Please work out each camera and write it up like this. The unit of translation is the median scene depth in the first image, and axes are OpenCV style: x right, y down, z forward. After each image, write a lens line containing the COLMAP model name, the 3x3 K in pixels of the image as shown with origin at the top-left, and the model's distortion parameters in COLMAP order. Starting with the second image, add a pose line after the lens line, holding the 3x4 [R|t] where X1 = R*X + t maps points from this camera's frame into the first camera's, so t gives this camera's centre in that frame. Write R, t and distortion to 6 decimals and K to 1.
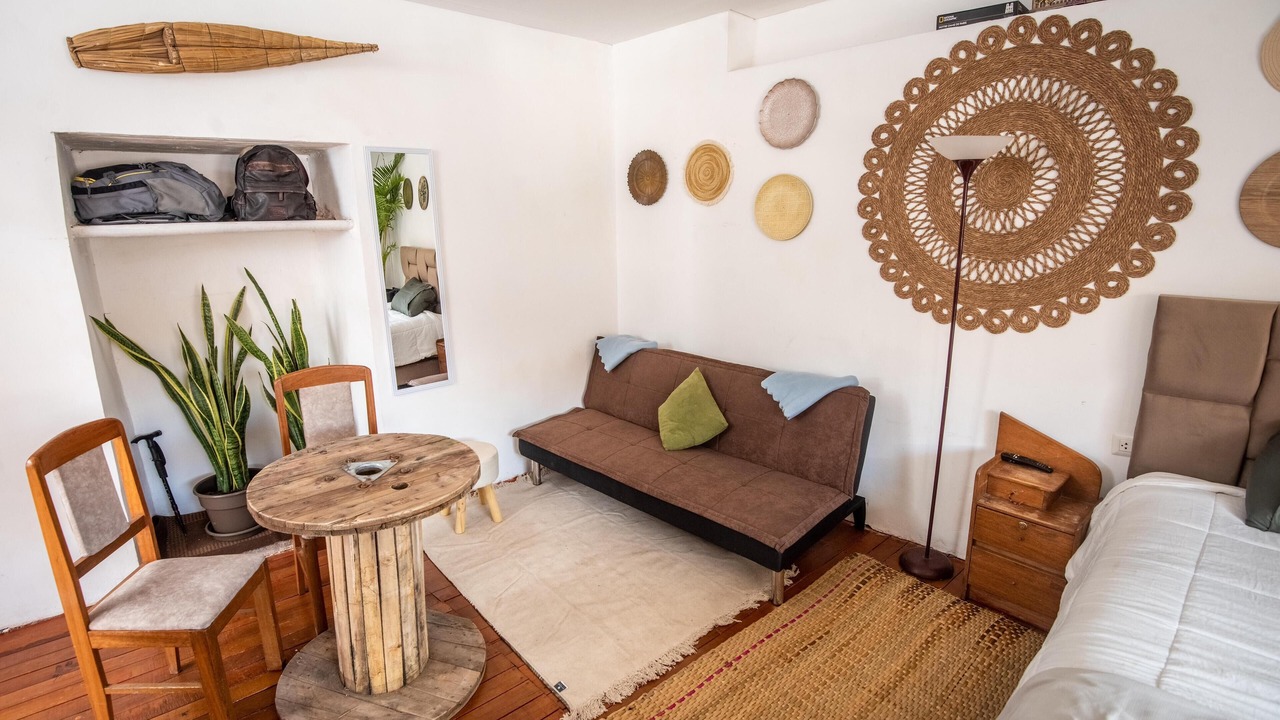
lens RADIAL K [[614.7, 0, 620.0], [0, 614.7, 363.2], [0, 0, 1]] dist [-0.029059, -0.005845]
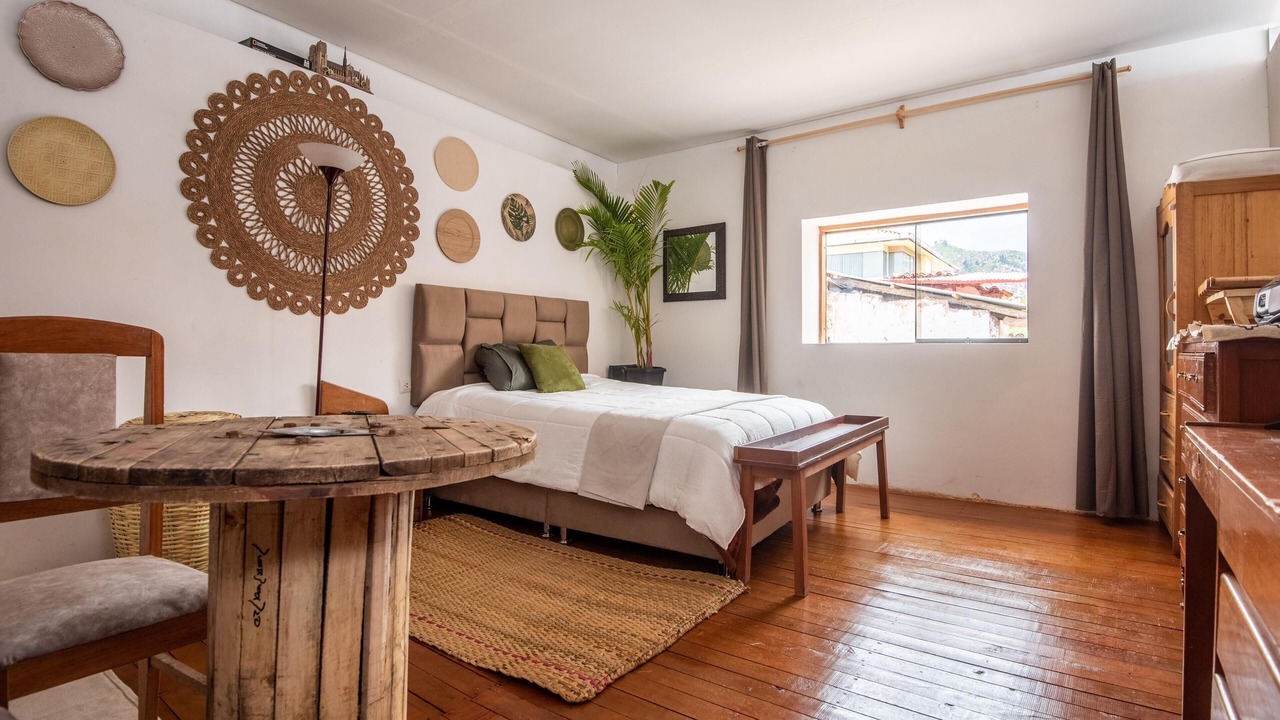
lens RADIAL K [[614.7, 0, 665.1], [0, 614.7, 338.9], [0, 0, 1]] dist [-0.029059, -0.005845]
pose [[-0.231187, 0.039687, 0.972100, -0.762676], [0.228586, 0.973414, 0.014622, 0.143129], [-0.945675, 0.225589, -0.234112, 0.688330]]
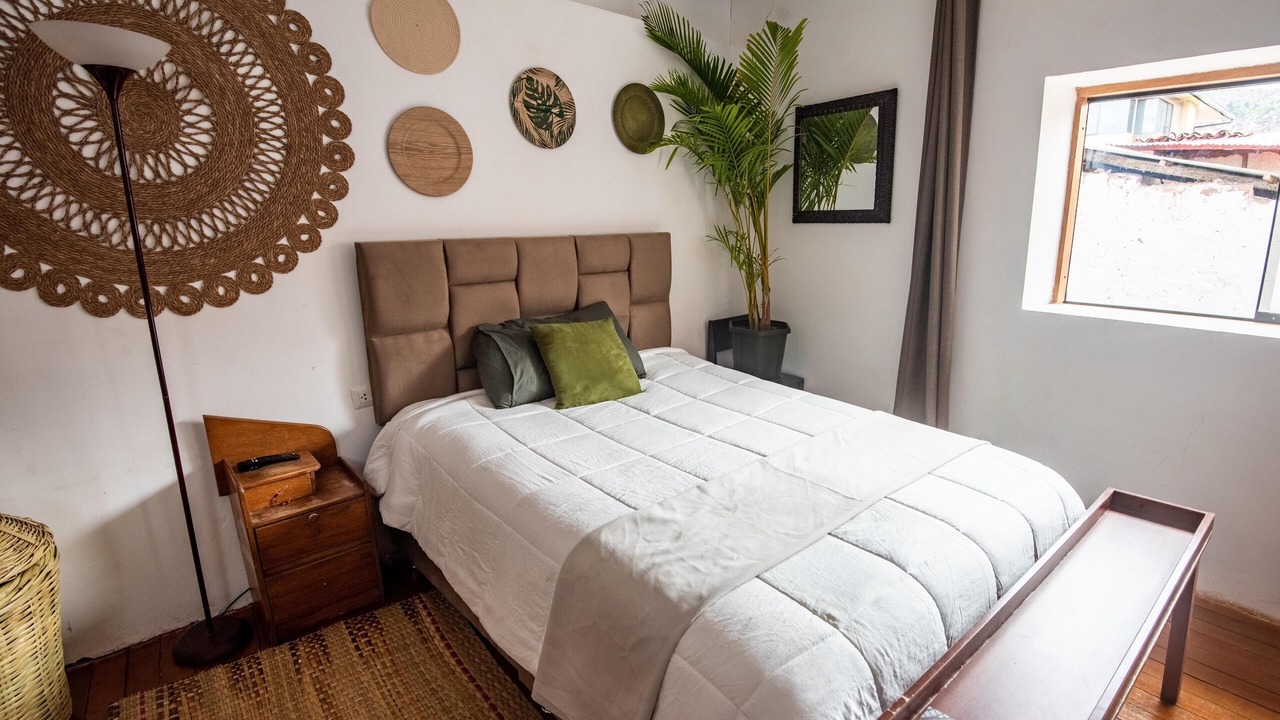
lens RADIAL K [[614.7, 0, 669.5], [0, 614.7, 370.4], [0, 0, 1]] dist [-0.029059, -0.005845]
pose [[0.038501, -0.211137, 0.976698, -0.124177], [0.246952, 0.949114, 0.195440, 0.020117], [-0.968263, 0.233673, 0.088682, 0.383245]]
